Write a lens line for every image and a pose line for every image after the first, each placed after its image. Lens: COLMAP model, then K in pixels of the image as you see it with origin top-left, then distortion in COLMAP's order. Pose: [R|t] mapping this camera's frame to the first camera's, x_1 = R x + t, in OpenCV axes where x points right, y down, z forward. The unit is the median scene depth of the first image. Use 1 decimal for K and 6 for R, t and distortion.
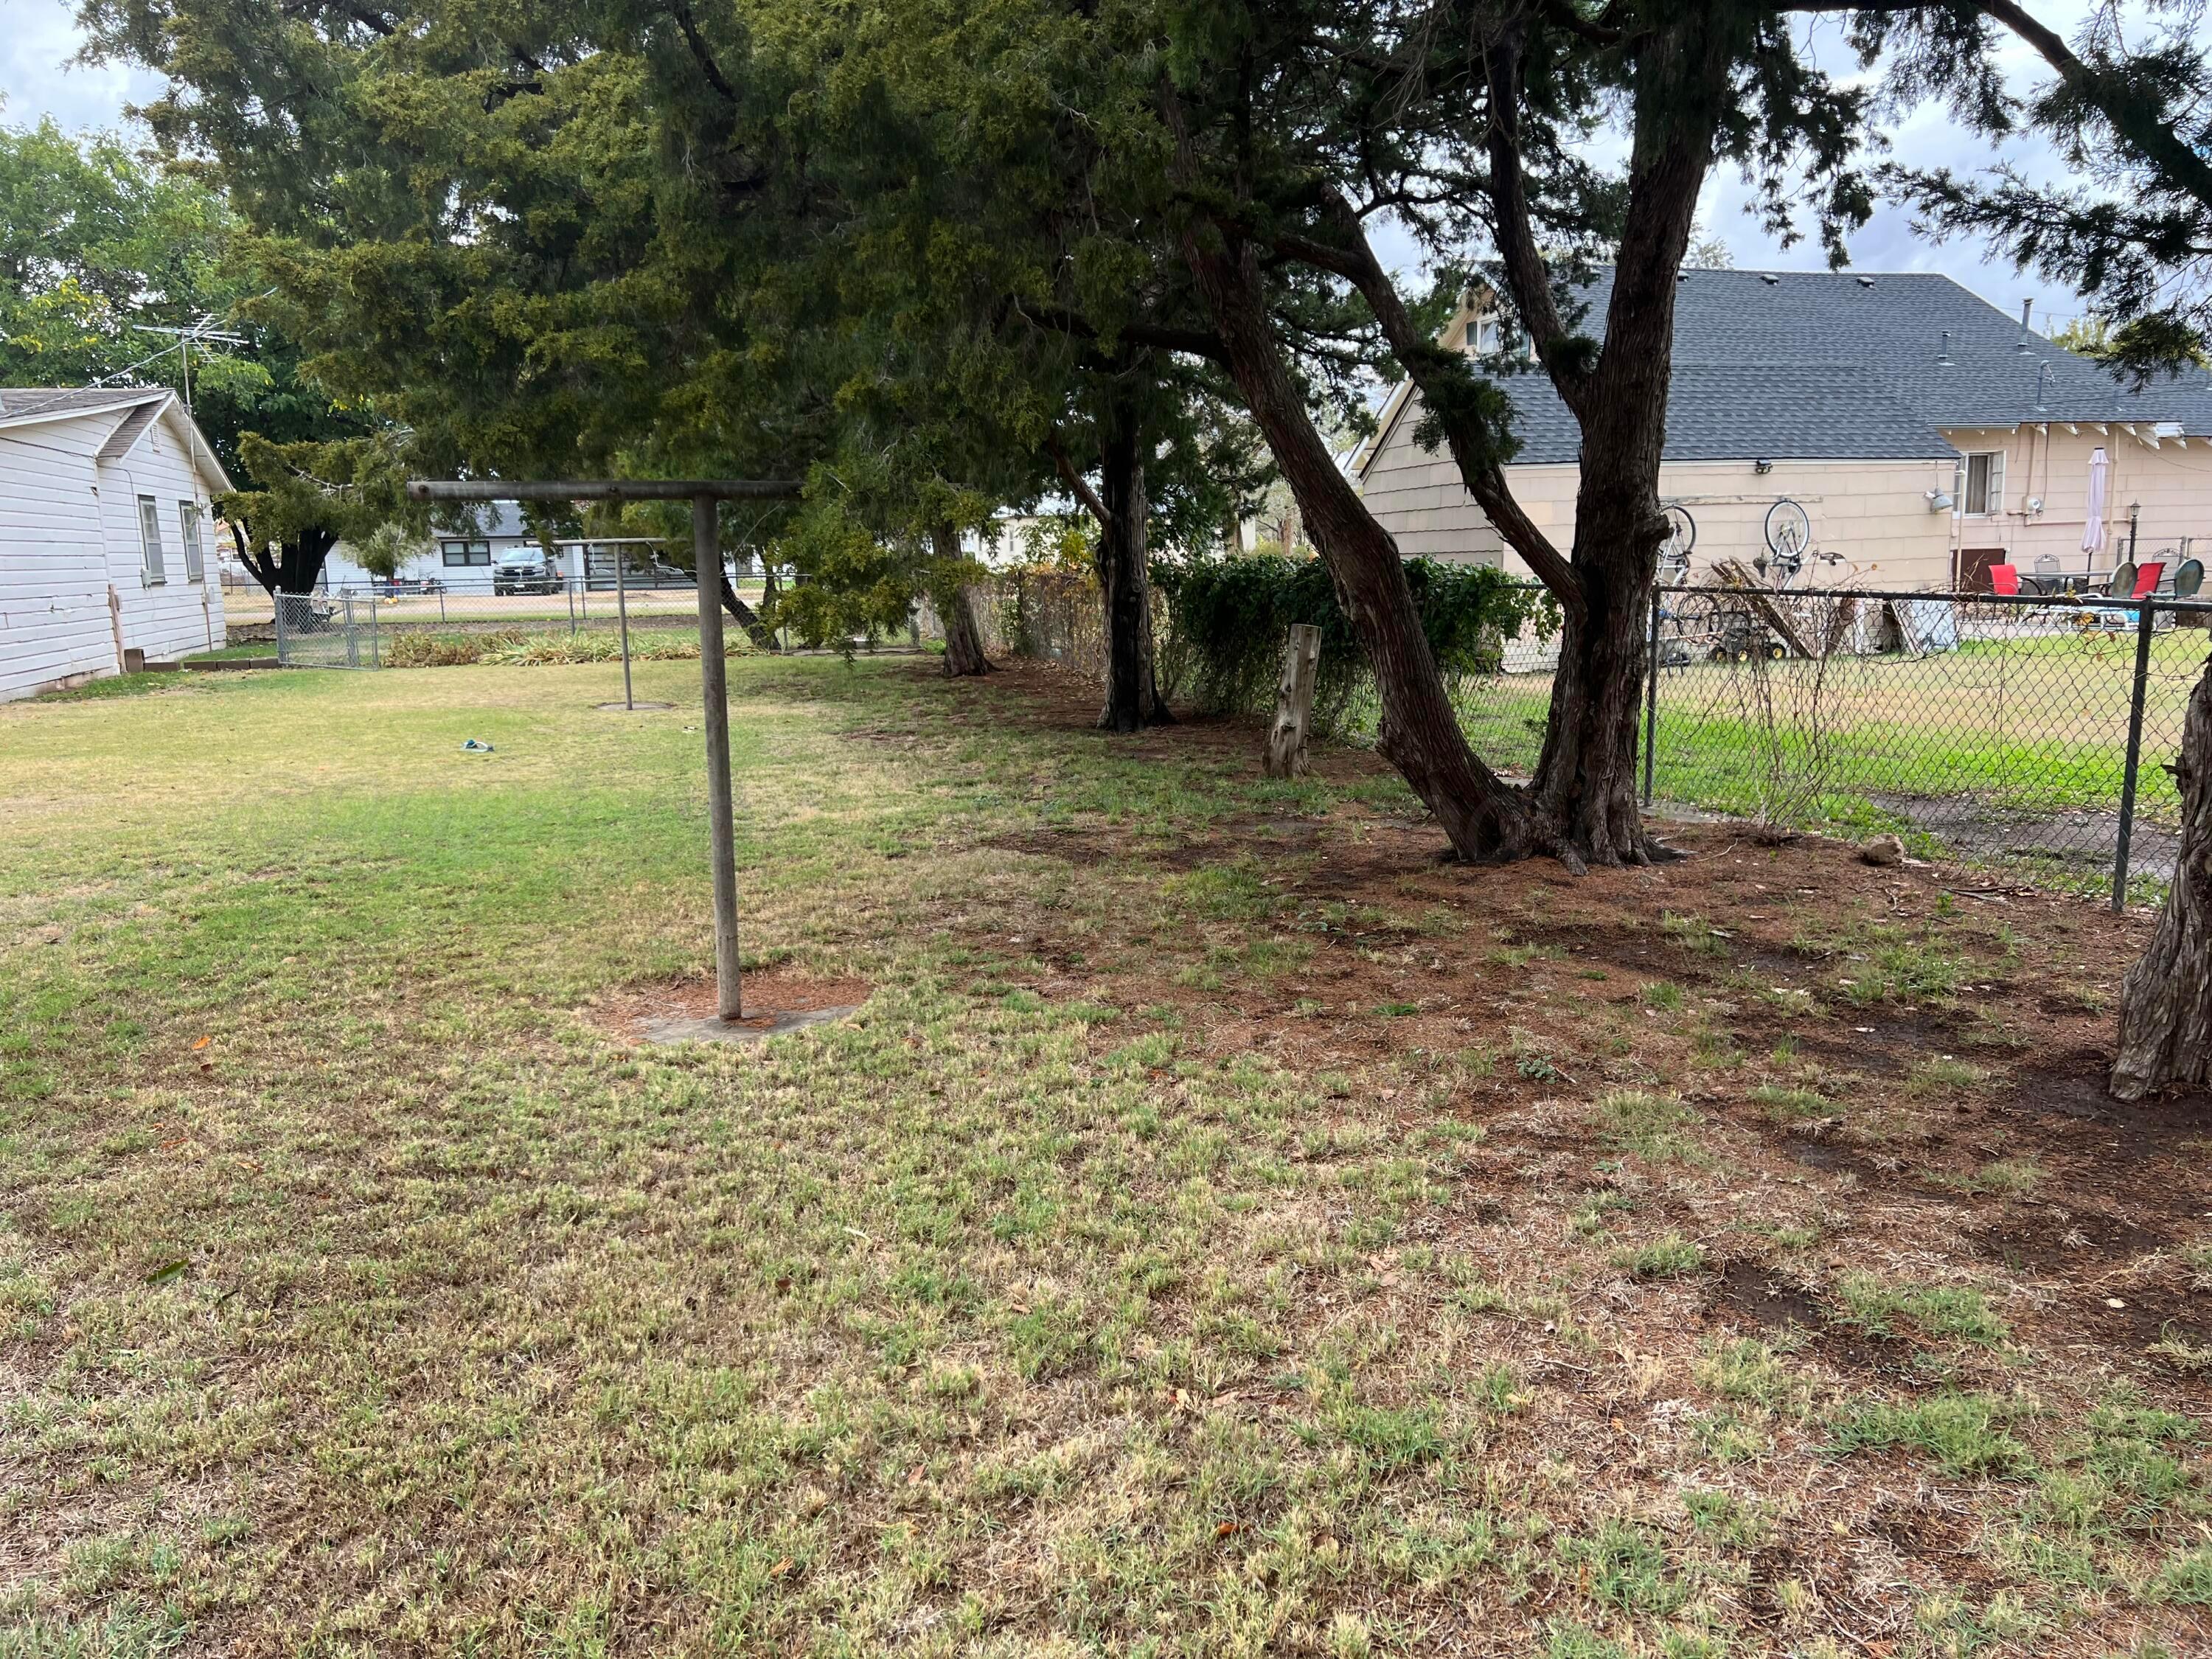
lens RADIAL K [[1681.0, 0, 1109.0], [0, 1681.0, 877.4], [0, 0, 1]] dist [0.084292, -0.105914]
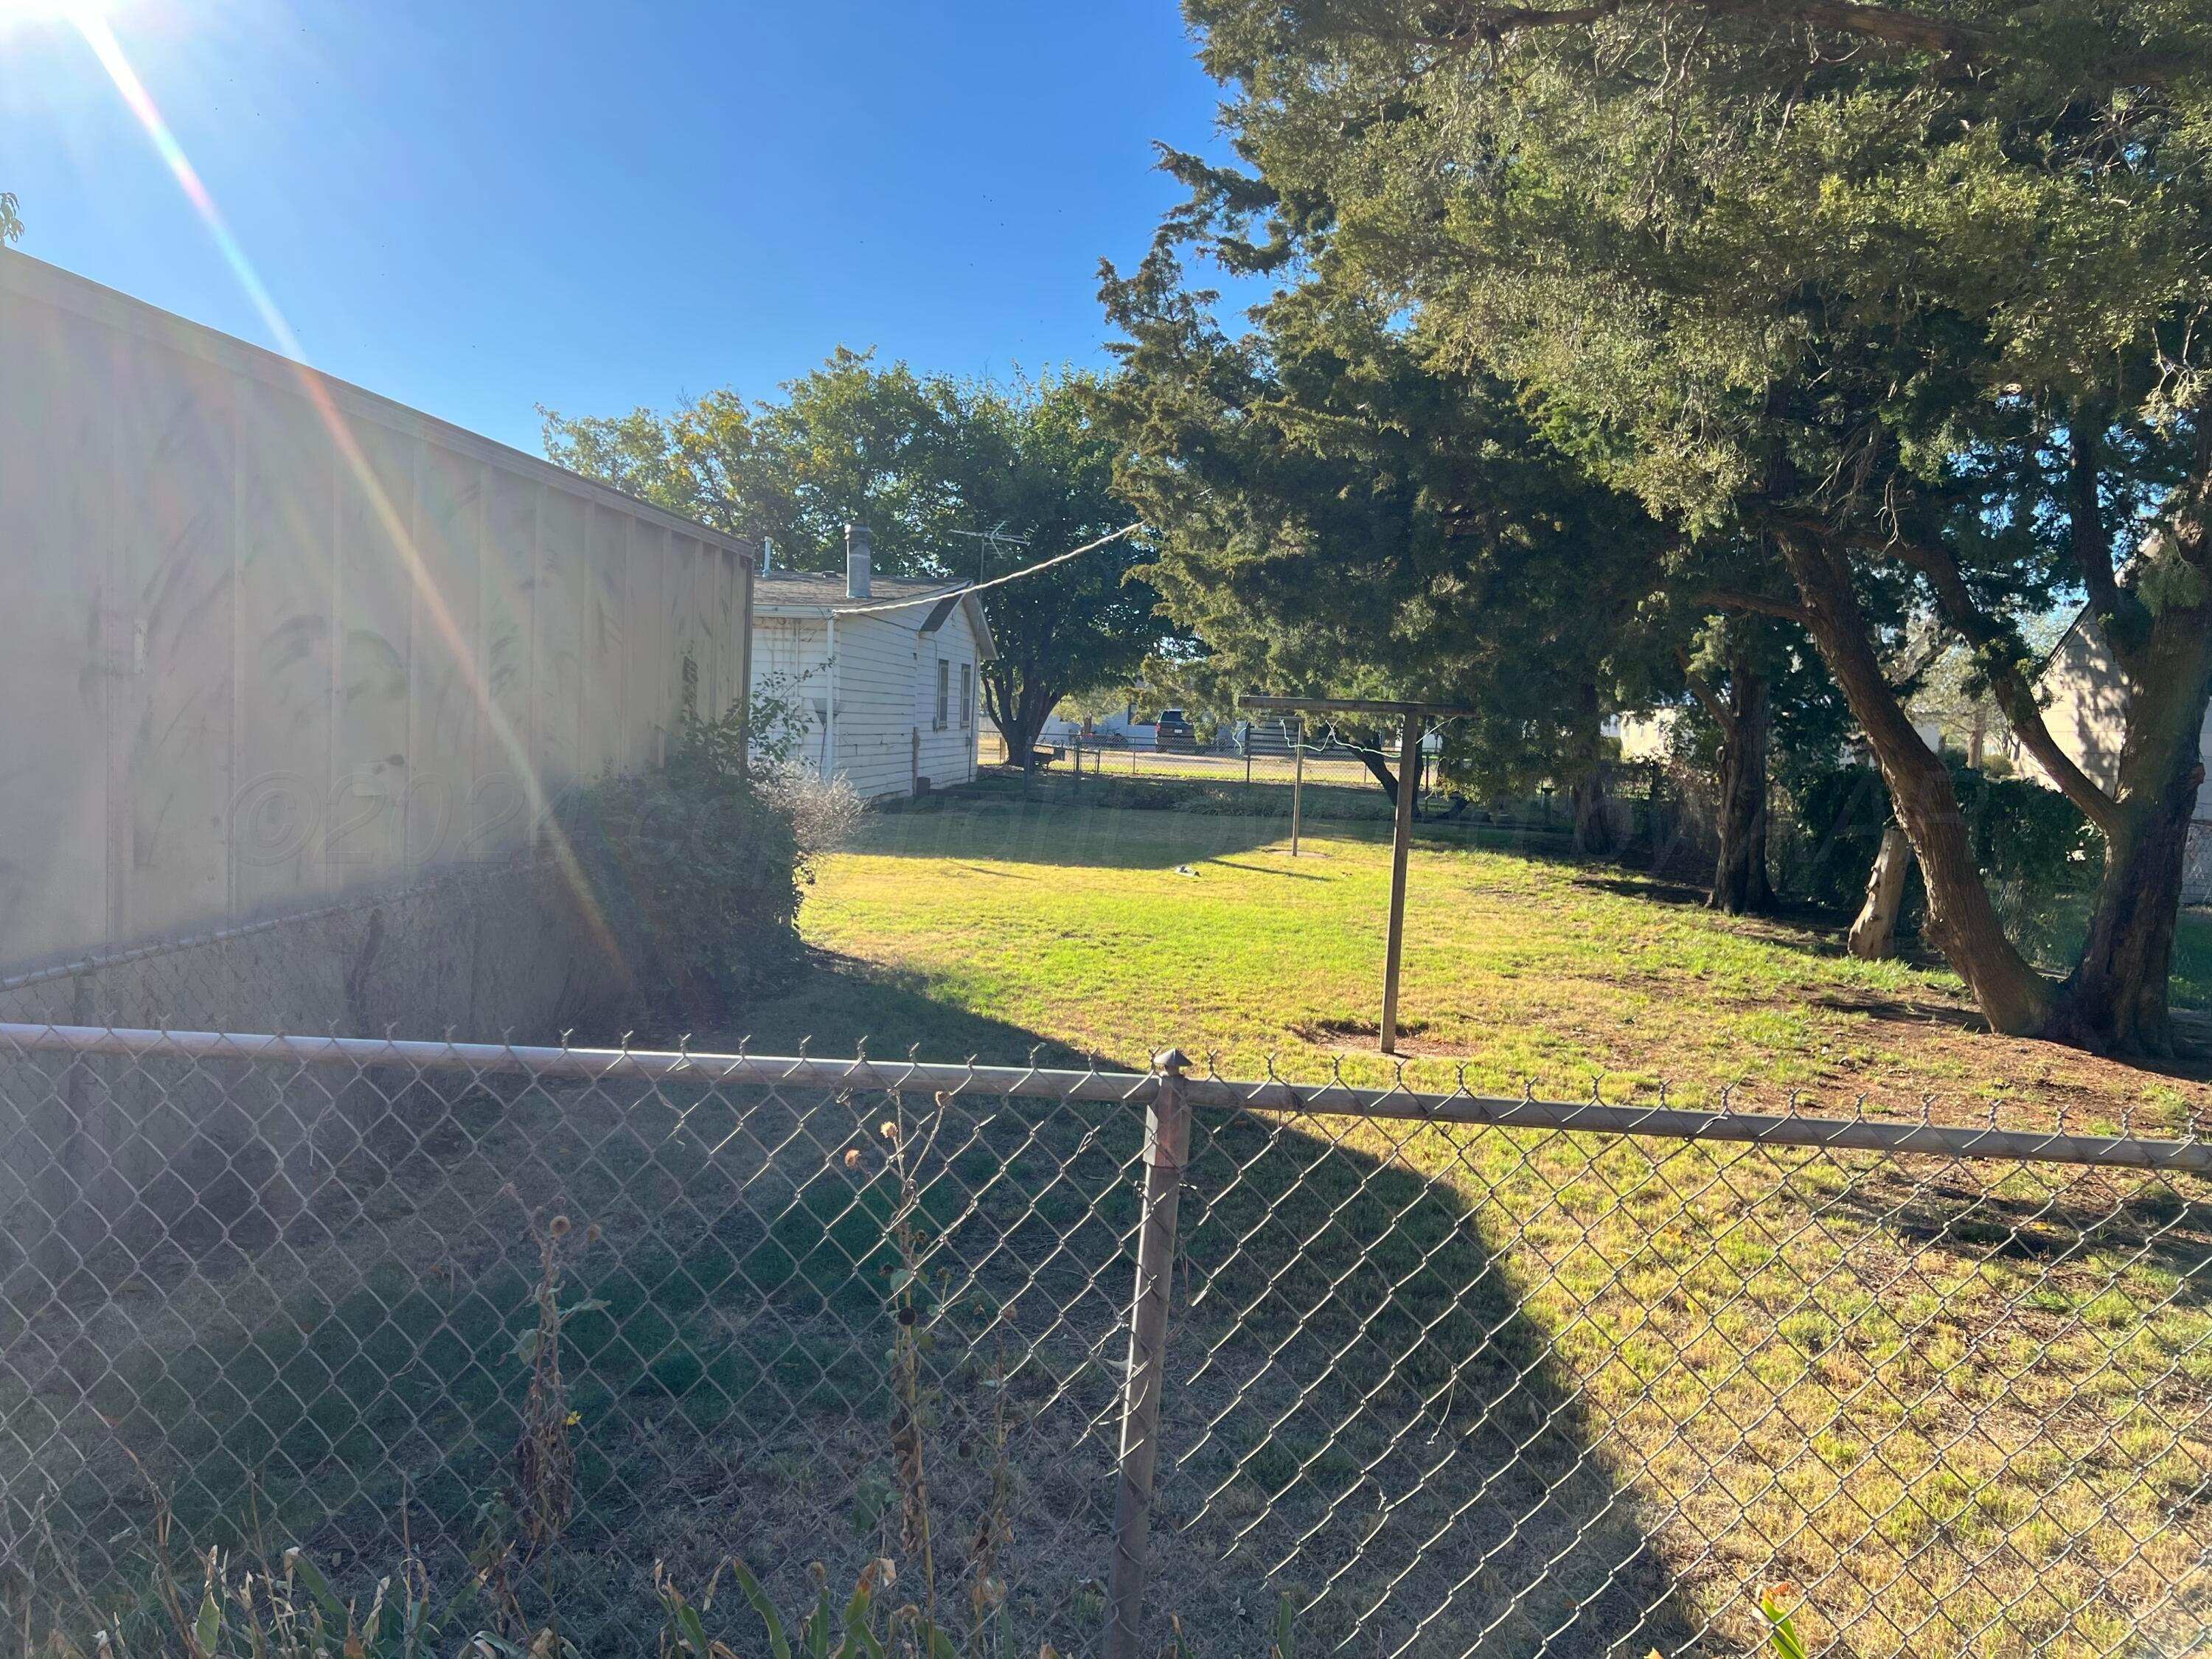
lens RADIAL K [[1681.0, 0, 1109.0], [0, 1681.0, 877.4], [0, 0, 1]] dist [0.084292, -0.105914]
pose [[0.929874, 0.094192, -0.355615, 0.016003], [-0.129241, 0.988691, -0.076069, 0.019058], [0.344429, 0.116695, 0.931532, -0.124267]]
